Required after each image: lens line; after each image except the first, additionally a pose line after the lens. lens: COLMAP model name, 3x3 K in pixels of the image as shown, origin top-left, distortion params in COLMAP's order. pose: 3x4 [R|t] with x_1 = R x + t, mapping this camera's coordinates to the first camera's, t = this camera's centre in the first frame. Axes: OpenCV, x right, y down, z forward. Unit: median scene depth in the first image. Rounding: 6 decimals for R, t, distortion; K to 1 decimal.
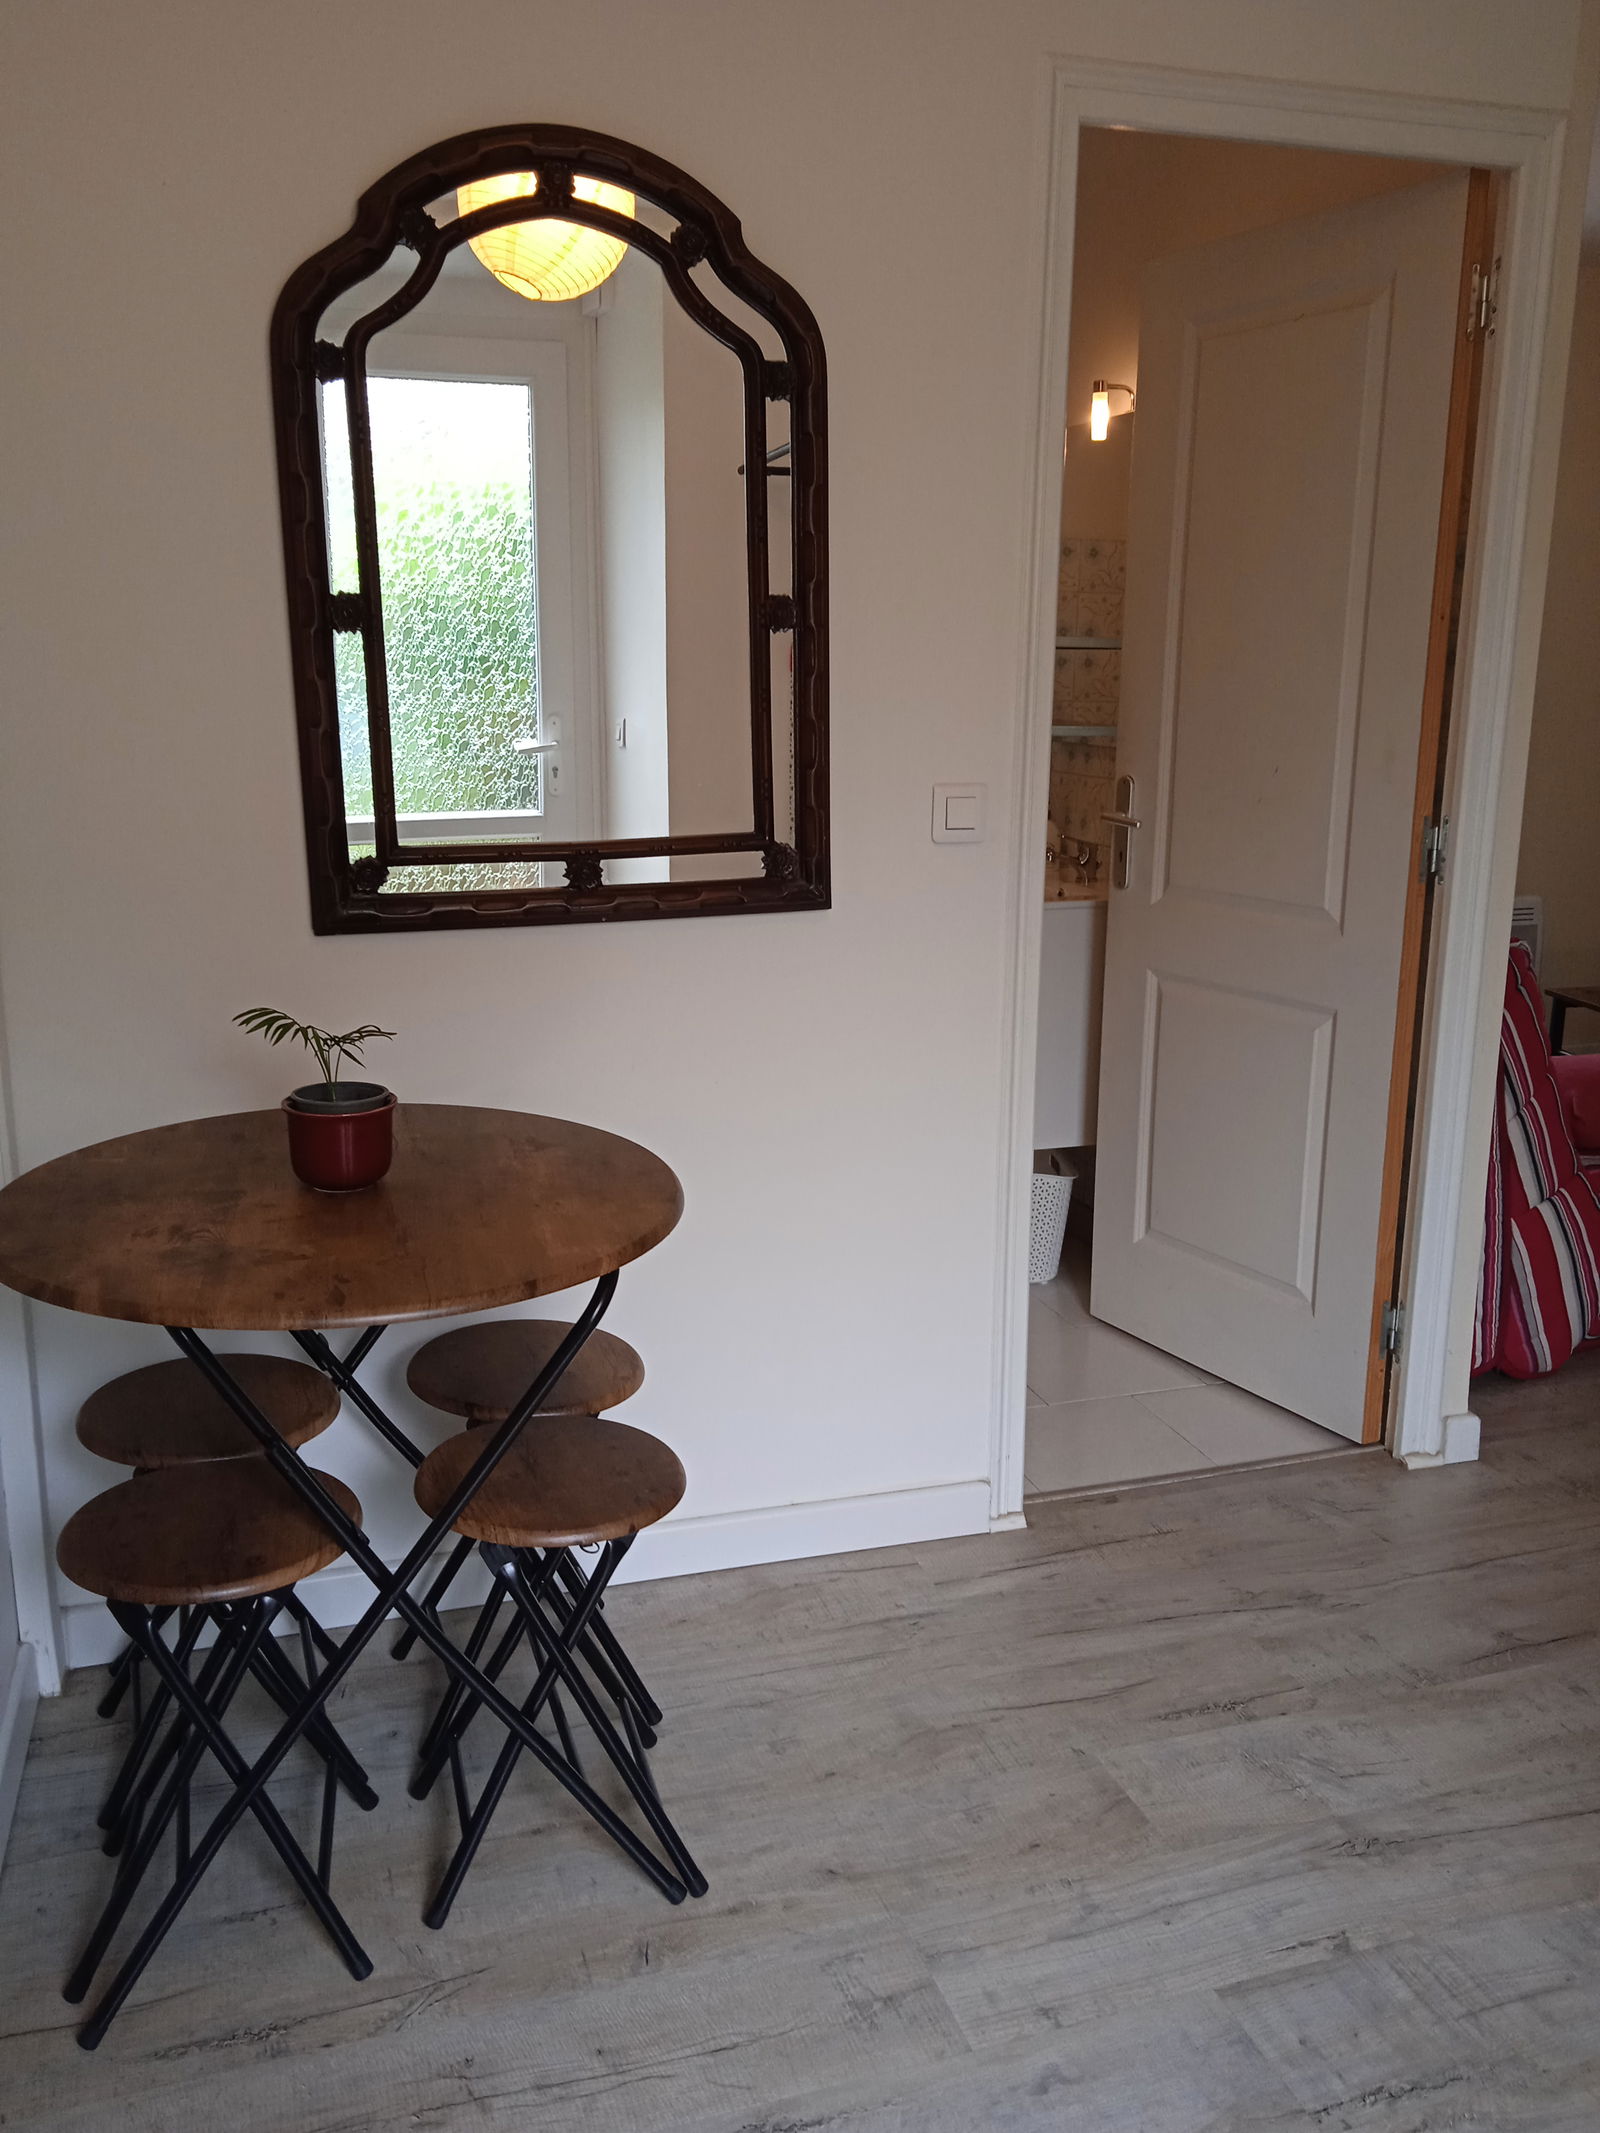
lens RADIAL K [[1740.5, 0, 778.9], [0, 1740.5, 1071.7], [0, 0, 1]] dist [0.039467, -0.034161]
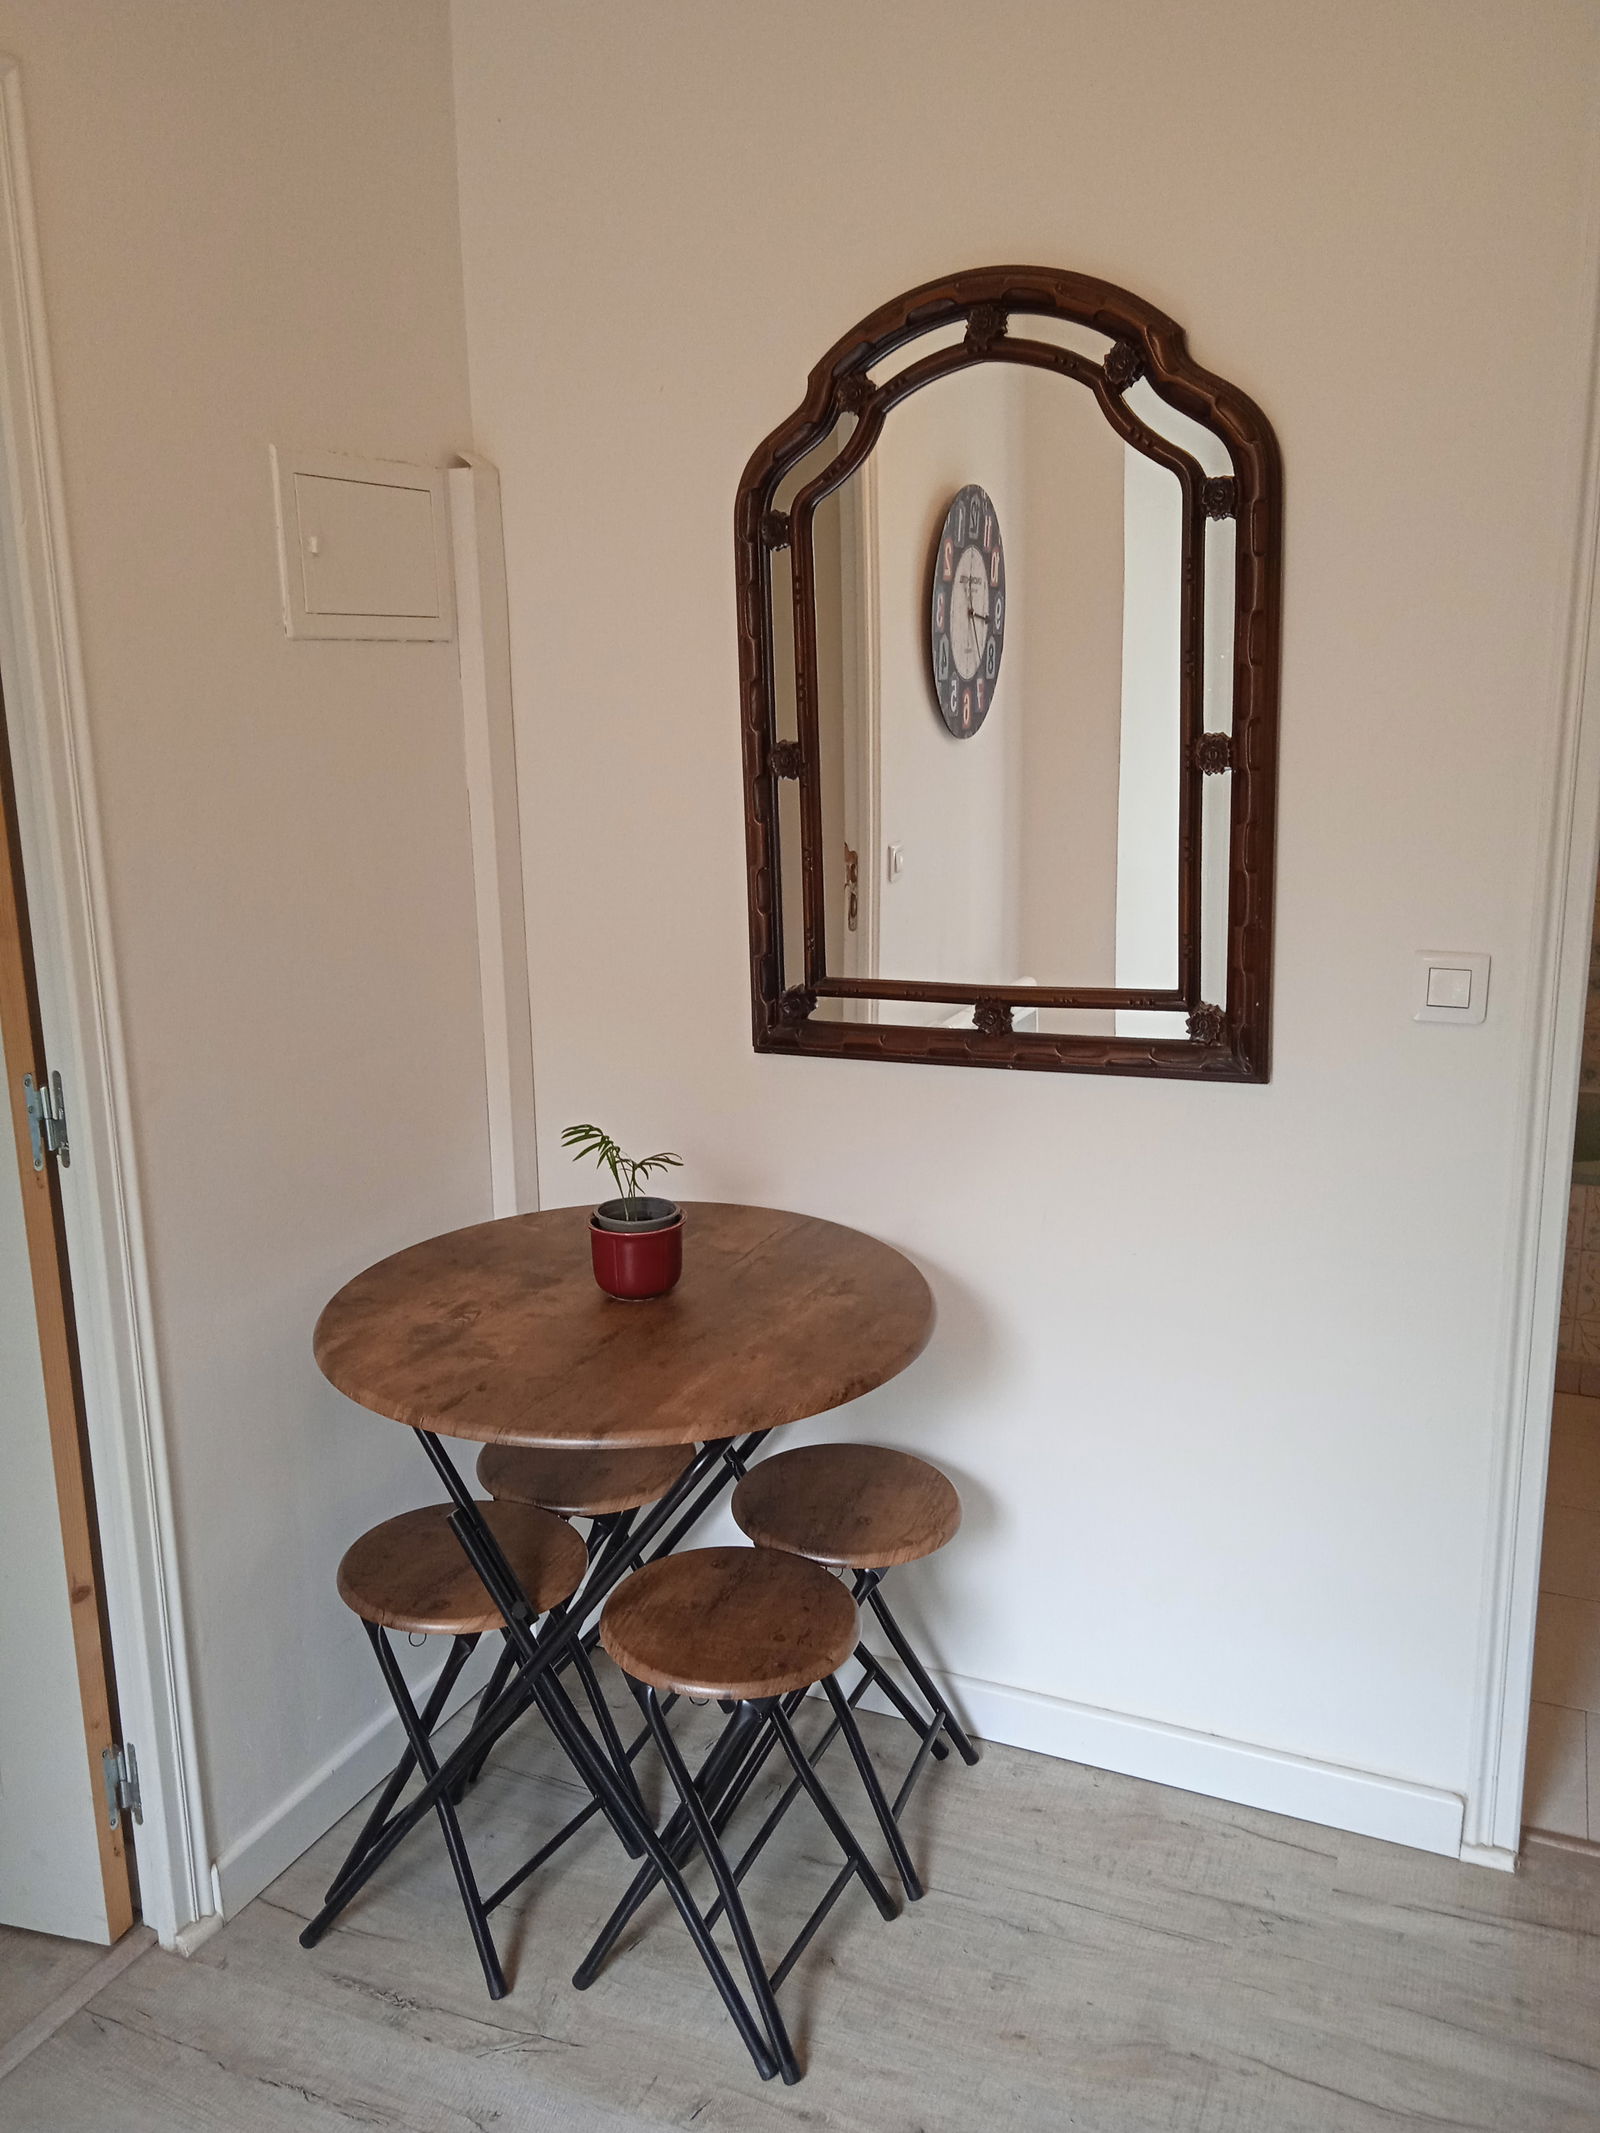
lens RADIAL K [[1740.5, 0, 789.4], [0, 1740.5, 1067.7], [0, 0, 1]] dist [0.039467, -0.034161]
pose [[0.750331, 0.125776, -0.648987, 0.451811], [-0.125711, 0.990967, 0.046711, -0.121736], [0.648999, 0.046537, 0.759364, 0.194935]]
